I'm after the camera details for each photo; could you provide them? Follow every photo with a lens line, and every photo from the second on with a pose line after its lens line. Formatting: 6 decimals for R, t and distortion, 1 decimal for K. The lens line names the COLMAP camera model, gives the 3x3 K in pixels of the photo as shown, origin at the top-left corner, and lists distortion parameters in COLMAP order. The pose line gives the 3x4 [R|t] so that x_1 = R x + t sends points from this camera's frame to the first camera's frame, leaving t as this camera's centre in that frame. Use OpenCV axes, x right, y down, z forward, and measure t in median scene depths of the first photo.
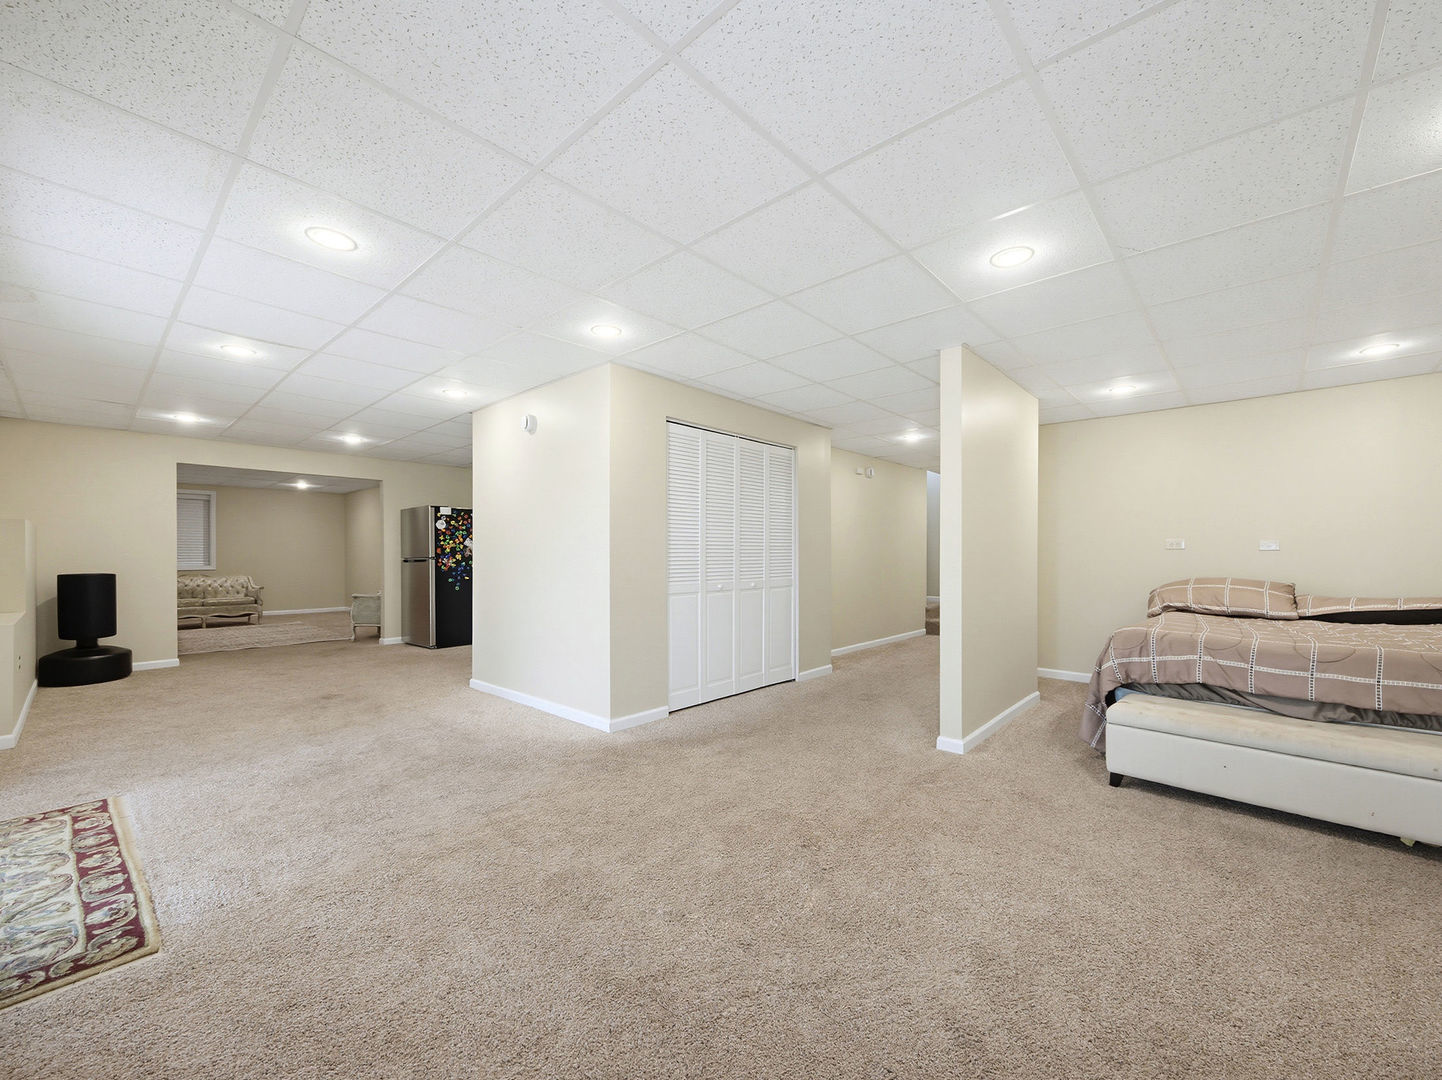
lens RADIAL K [[584.2, 0, 739.0], [0, 584.2, 556.5], [0, 0, 1]] dist [0.000010, -0.000040]
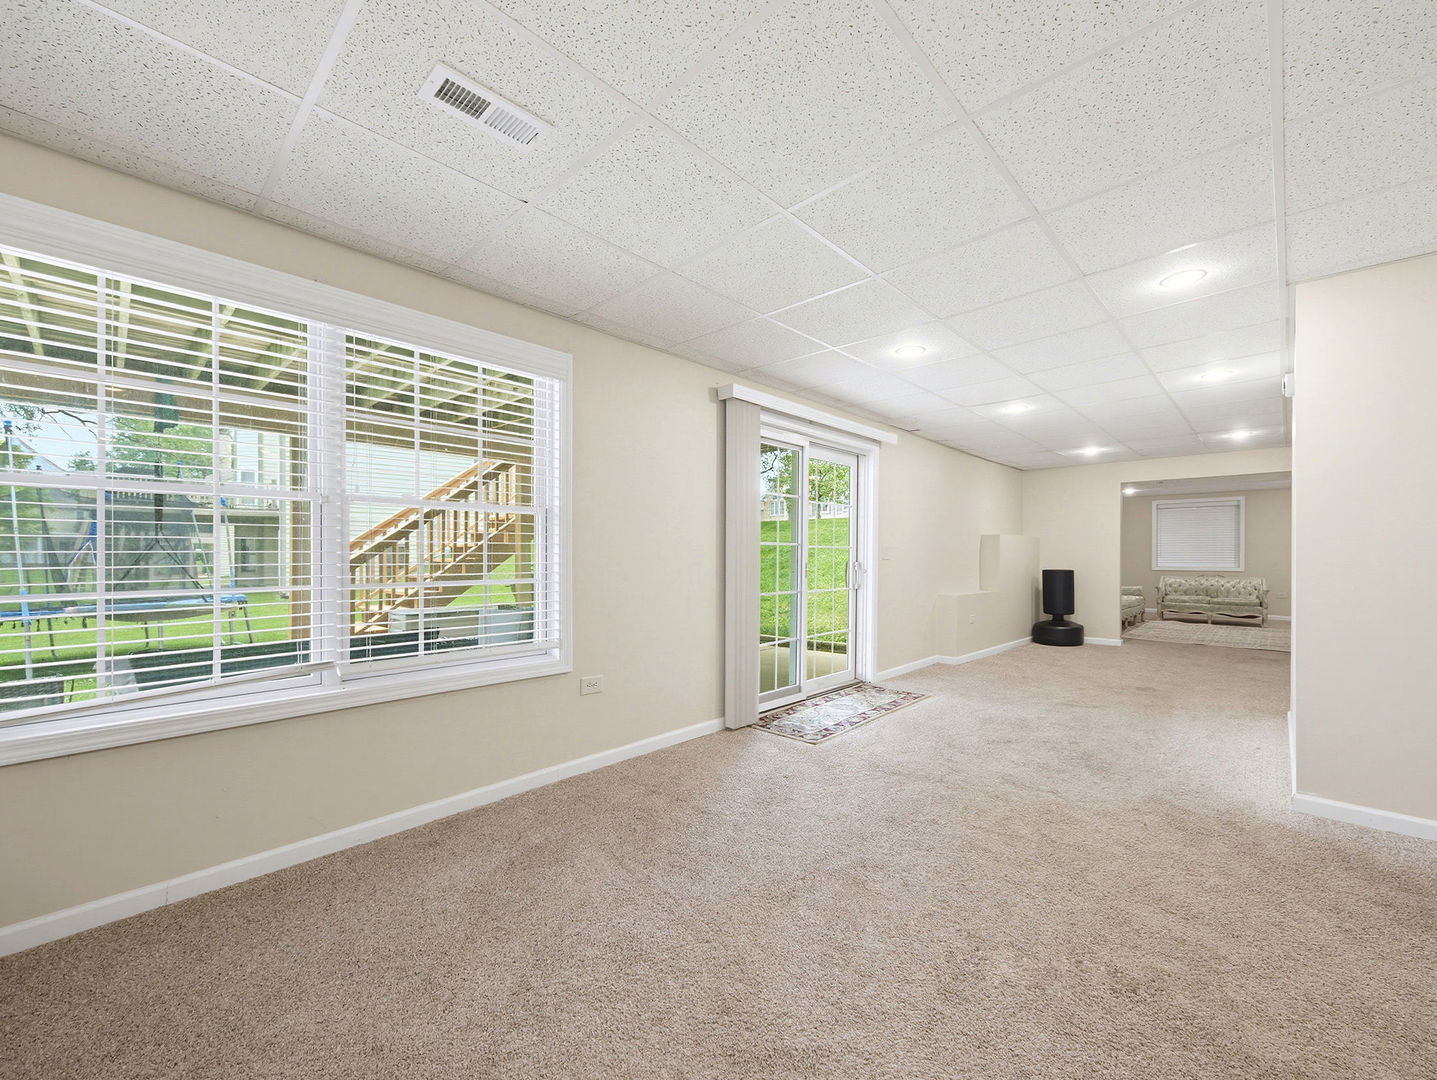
lens RADIAL K [[582.2, 0, 736.4], [0, 582.2, 556.5], [0, 0, 1]] dist [0.000010, -0.000040]
pose [[-0.017851, 0.003361, -0.999835, 0.341037], [-0.007940, 0.999962, 0.003503, -0.001524], [0.999809, 0.008001, -0.017824, 0.233030]]
